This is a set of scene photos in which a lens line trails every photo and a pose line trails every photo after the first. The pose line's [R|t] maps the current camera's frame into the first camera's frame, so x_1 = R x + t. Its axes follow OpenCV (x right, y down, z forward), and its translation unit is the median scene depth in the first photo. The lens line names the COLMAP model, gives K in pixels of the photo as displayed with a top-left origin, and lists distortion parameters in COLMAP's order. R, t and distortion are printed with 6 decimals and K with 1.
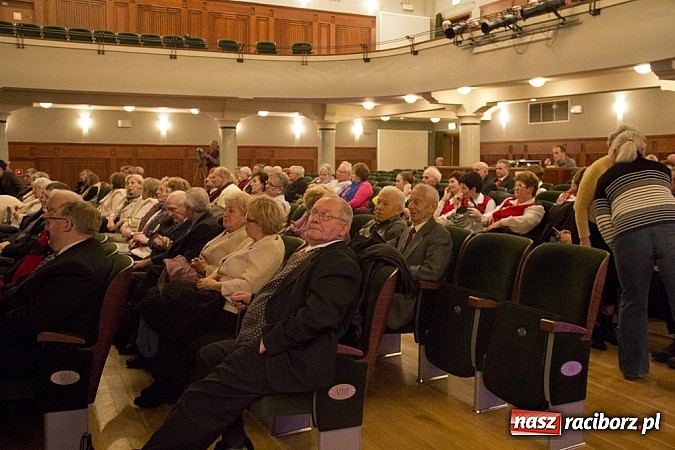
lens RADIAL K [[1191.0, 0, 337.5], [0, 1191.0, 225.0], [0, 0, 1]] dist [0.134715, 3.453509]
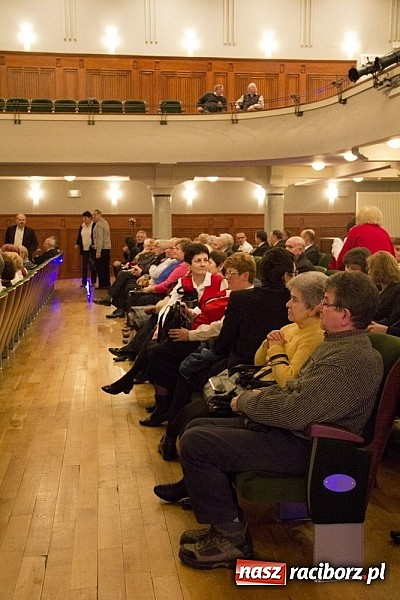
lens RADIAL K [[1058.7, 0, 200.0], [0, 1058.7, 300.0], [0, 0, 1]] dist [0.134715, 3.453509]
pose [[0.899249, 0.023015, -0.436831, 0.295556], [-0.012035, 0.999539, 0.027886, -0.022504], [0.437272, -0.019819, 0.899111, 0.256978]]
